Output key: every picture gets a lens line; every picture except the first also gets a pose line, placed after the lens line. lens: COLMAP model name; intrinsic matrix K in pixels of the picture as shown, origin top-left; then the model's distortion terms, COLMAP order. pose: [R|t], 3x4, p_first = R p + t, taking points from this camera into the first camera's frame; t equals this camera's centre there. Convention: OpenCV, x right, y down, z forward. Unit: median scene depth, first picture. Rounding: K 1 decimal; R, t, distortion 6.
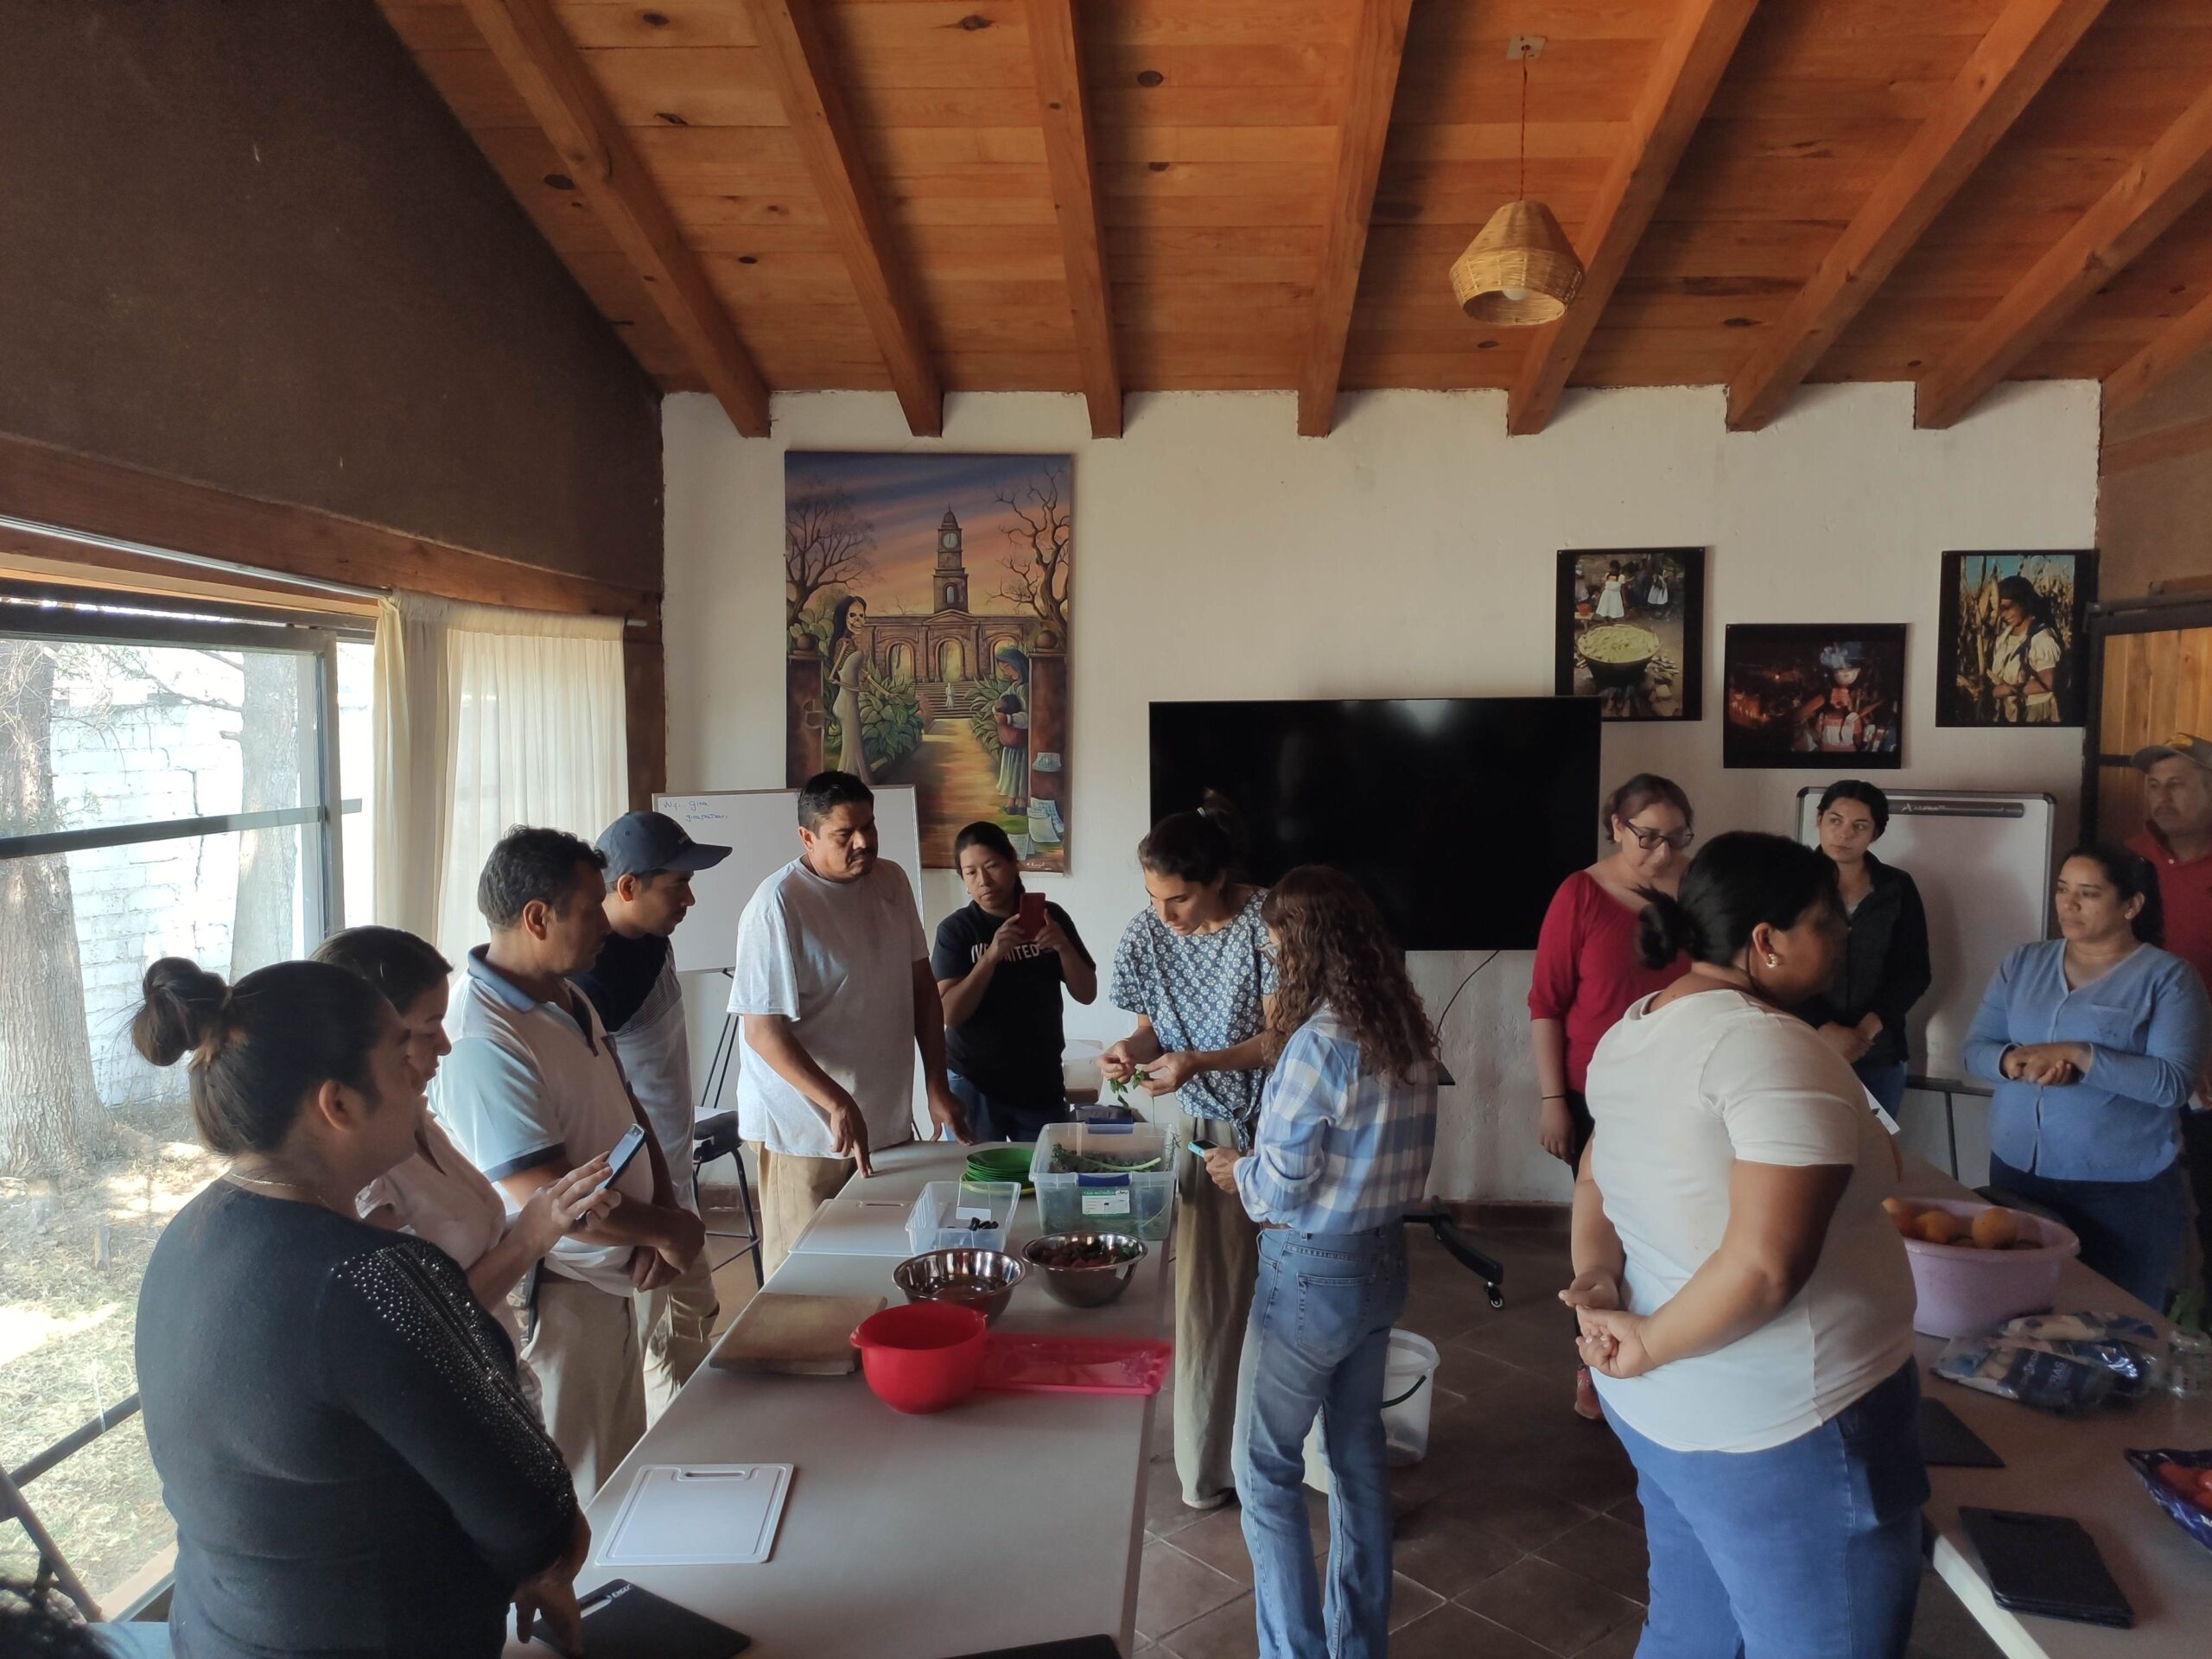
lens RADIAL K [[1633.7, 0, 1113.9], [0, 1633.7, 823.5], [0, 0, 1]] dist [0.095445, -0.160161]
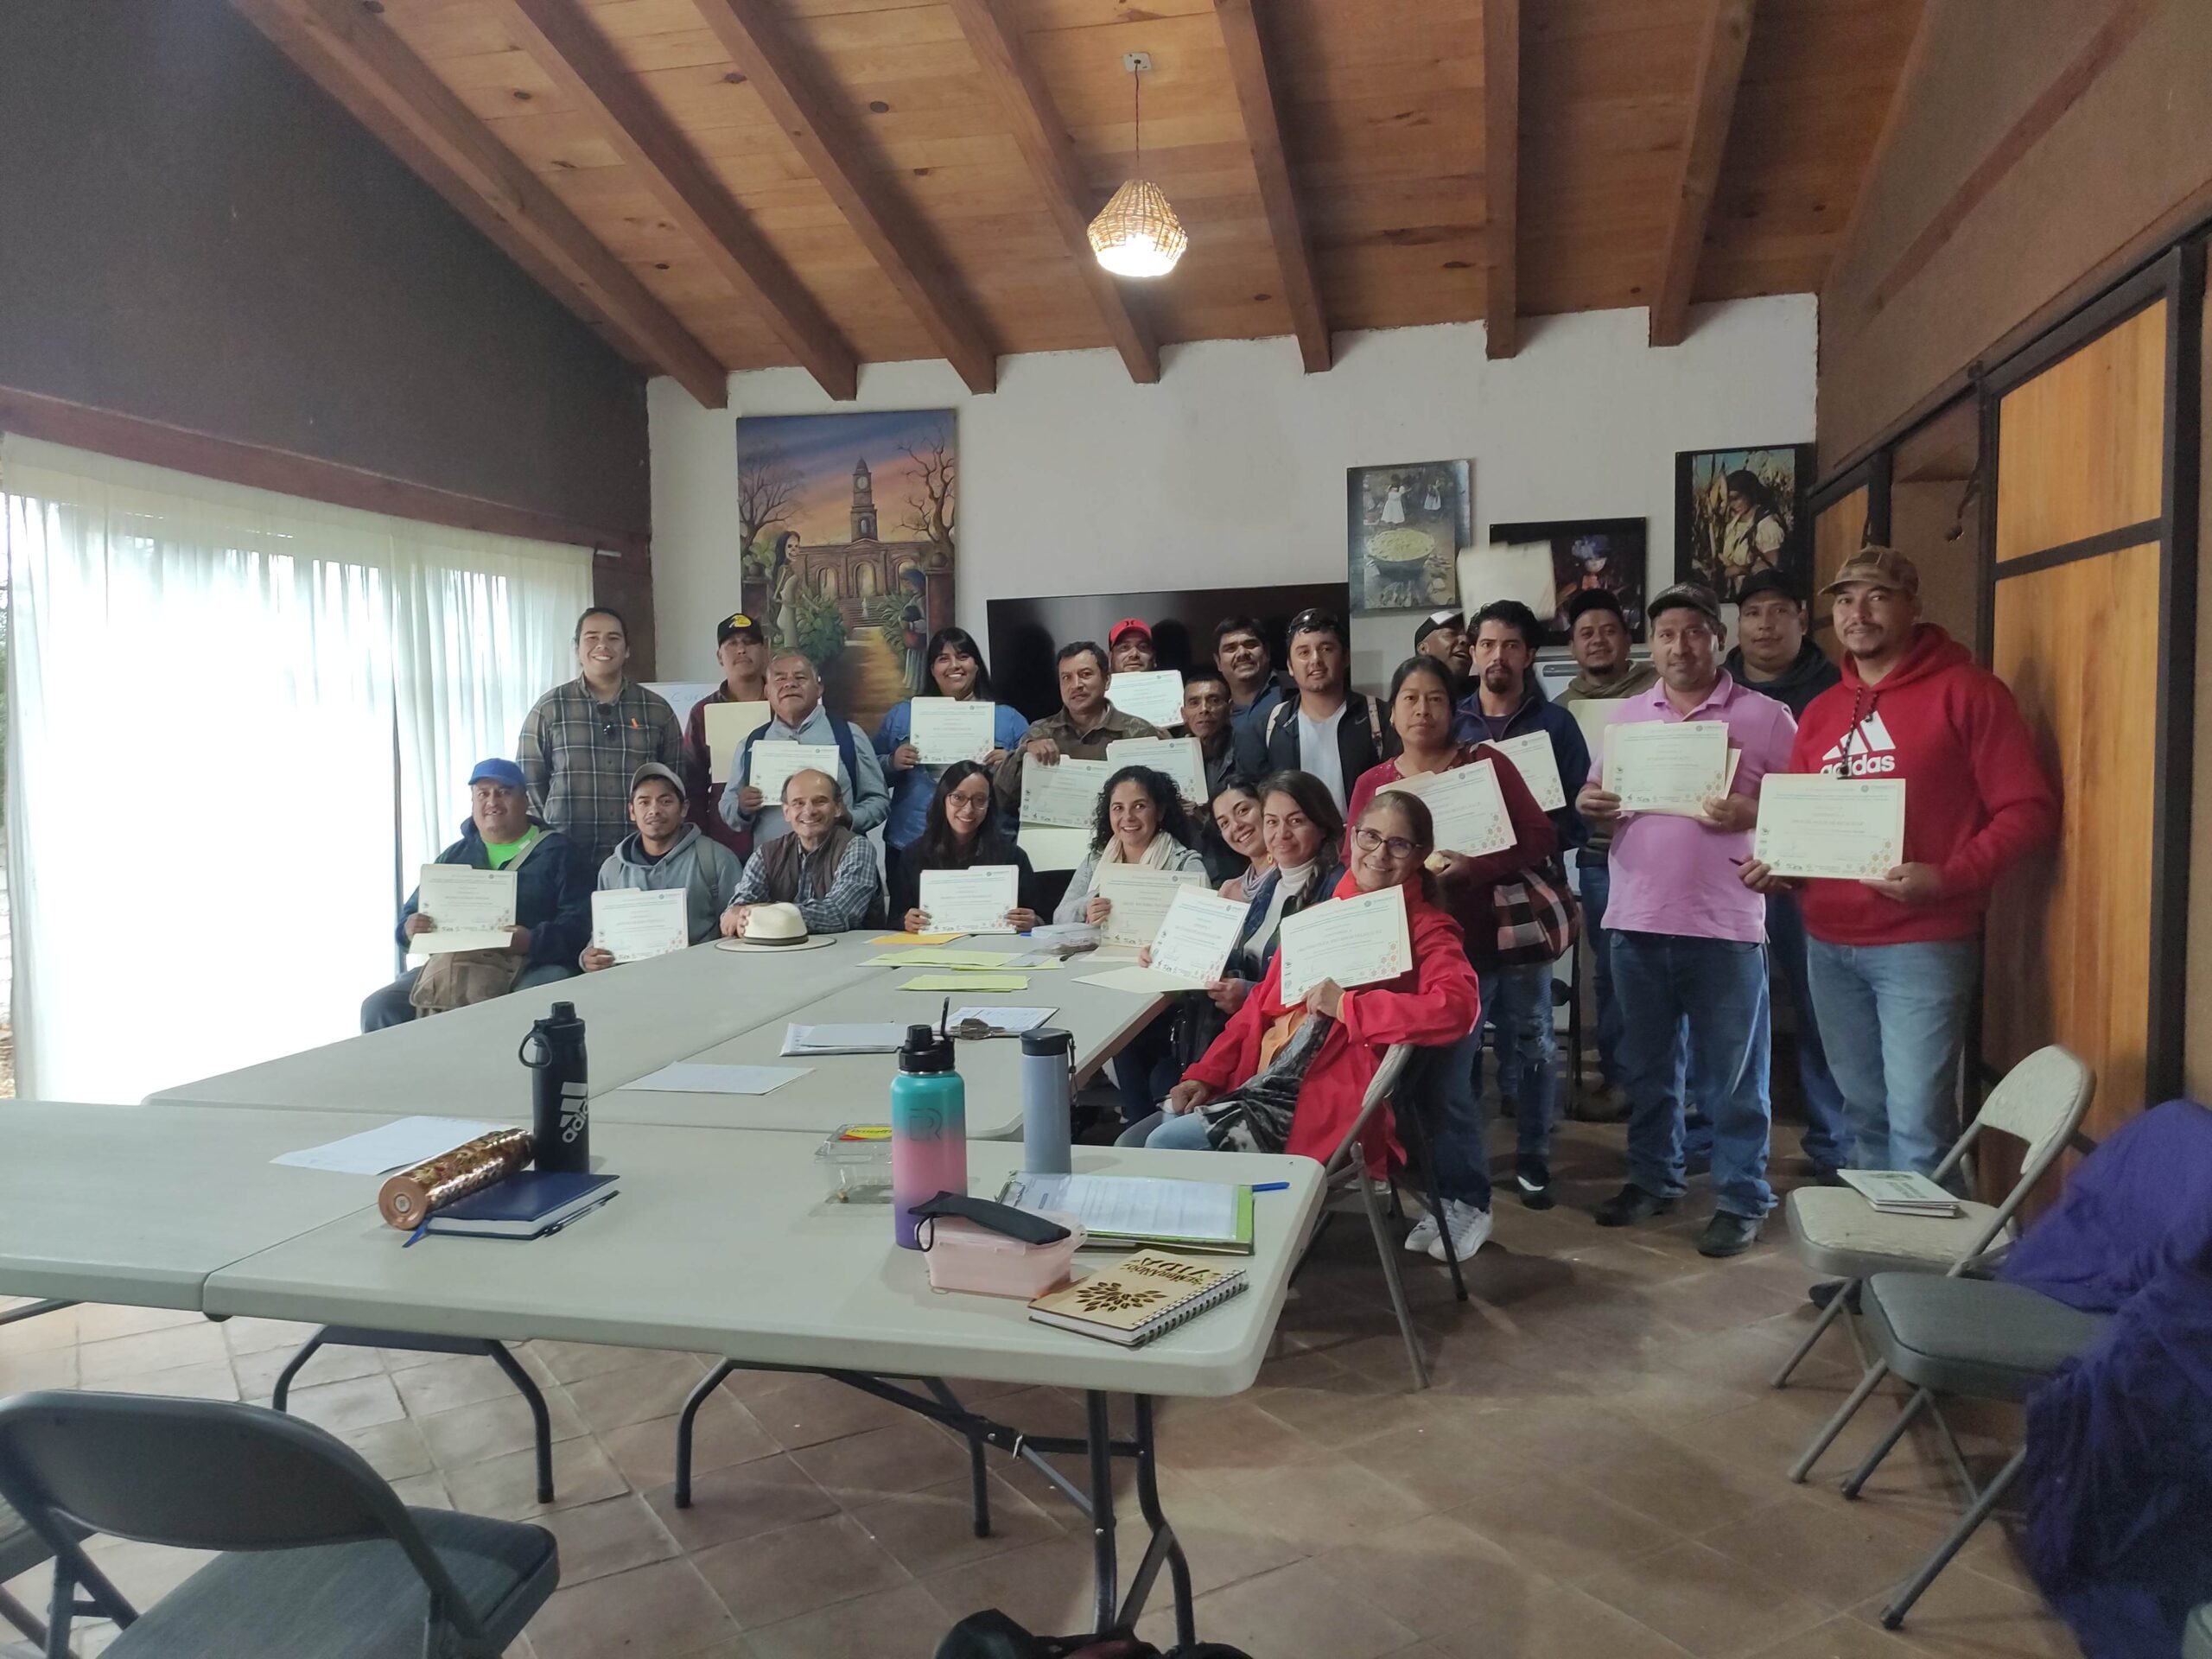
lens RADIAL K [[1633.7, 0, 1113.9], [0, 1633.7, 823.5], [0, 0, 1]] dist [0.095445, -0.160161]
pose [[0.984951, -0.009248, -0.172585, 0.305916], [0.008302, 0.999946, -0.006206, 0.096673], [0.172633, 0.004680, 0.984975, -0.196516]]
